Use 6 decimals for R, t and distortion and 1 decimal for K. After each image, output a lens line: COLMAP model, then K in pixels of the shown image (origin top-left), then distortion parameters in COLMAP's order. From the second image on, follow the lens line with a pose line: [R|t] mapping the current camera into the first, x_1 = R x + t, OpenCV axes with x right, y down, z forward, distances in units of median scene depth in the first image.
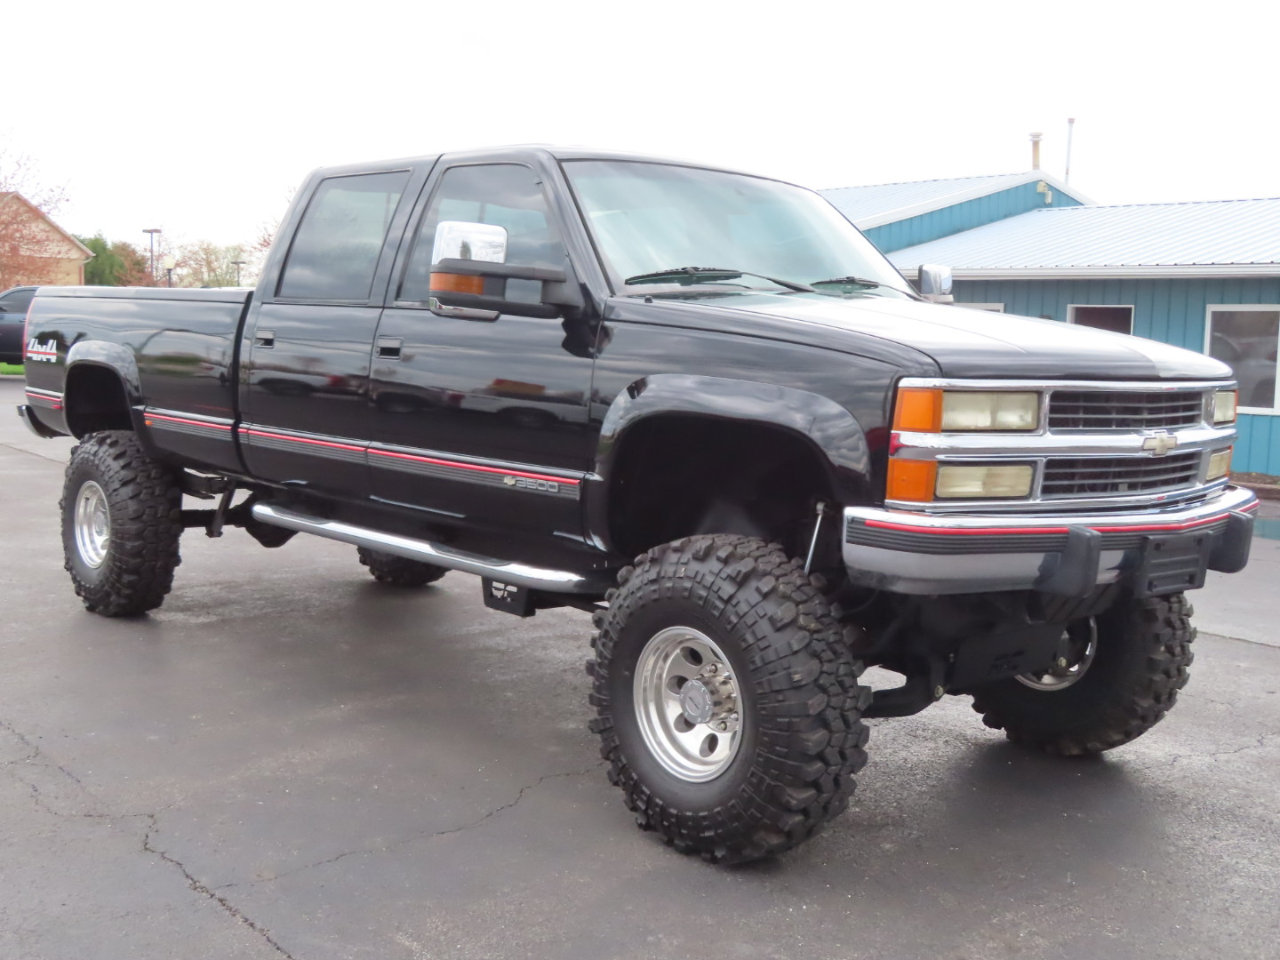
lens RADIAL K [[1517.8, 0, 640.0], [0, 1517.8, 480.0], [0, 0, 1]] dist [-0.010114, 0.013760]
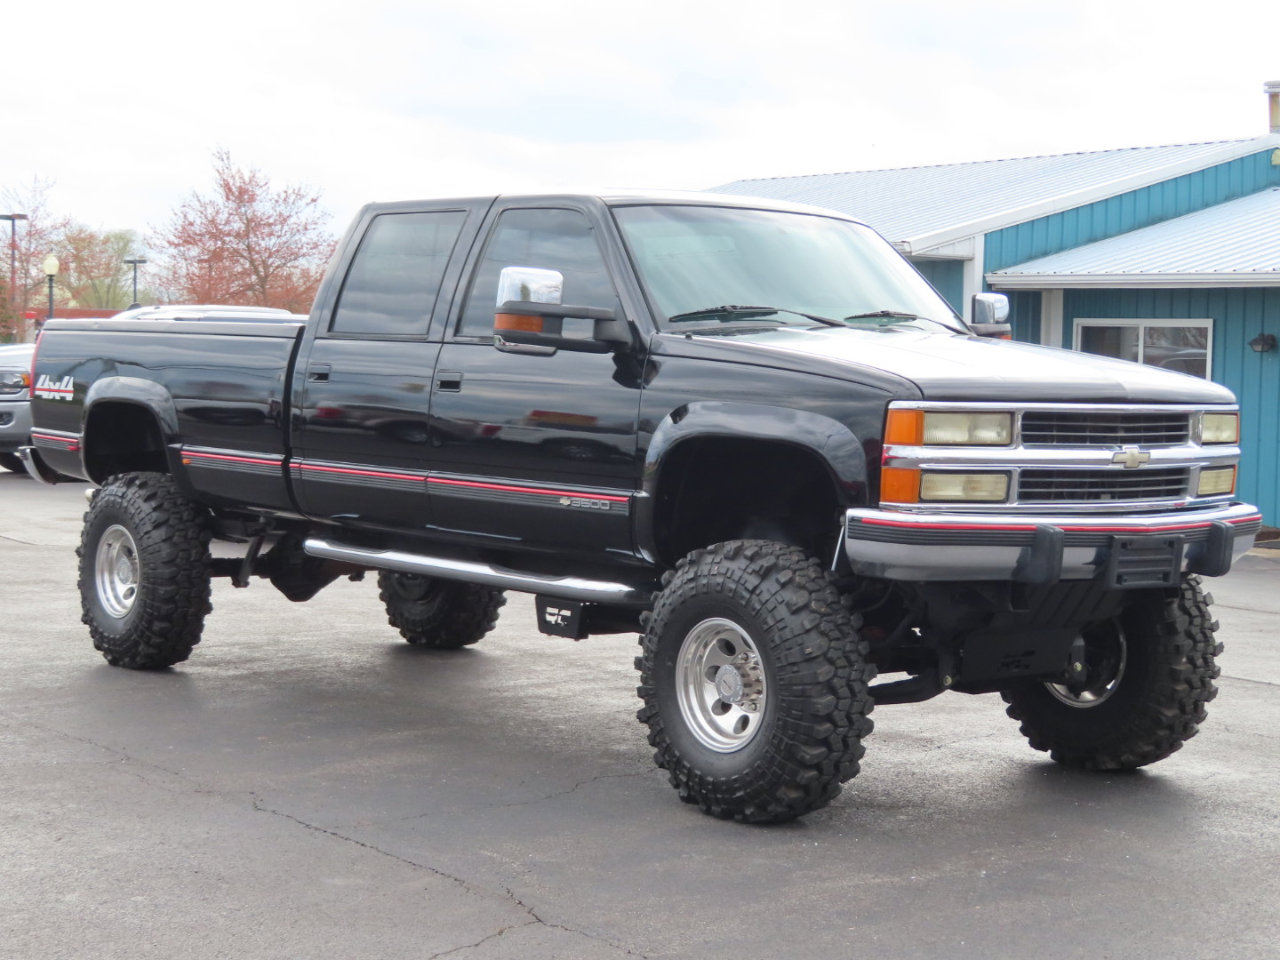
lens RADIAL K [[2315.1, 0, 640.0], [0, 2315.1, 480.0], [0, 0, 1]] dist [0.041951, 0.085423]
pose [[0.999072, -0.006091, -0.042634, 0.041070], [0.004138, 0.998945, -0.045726, 0.064988], [0.042868, 0.045508, 0.998044, -0.697728]]
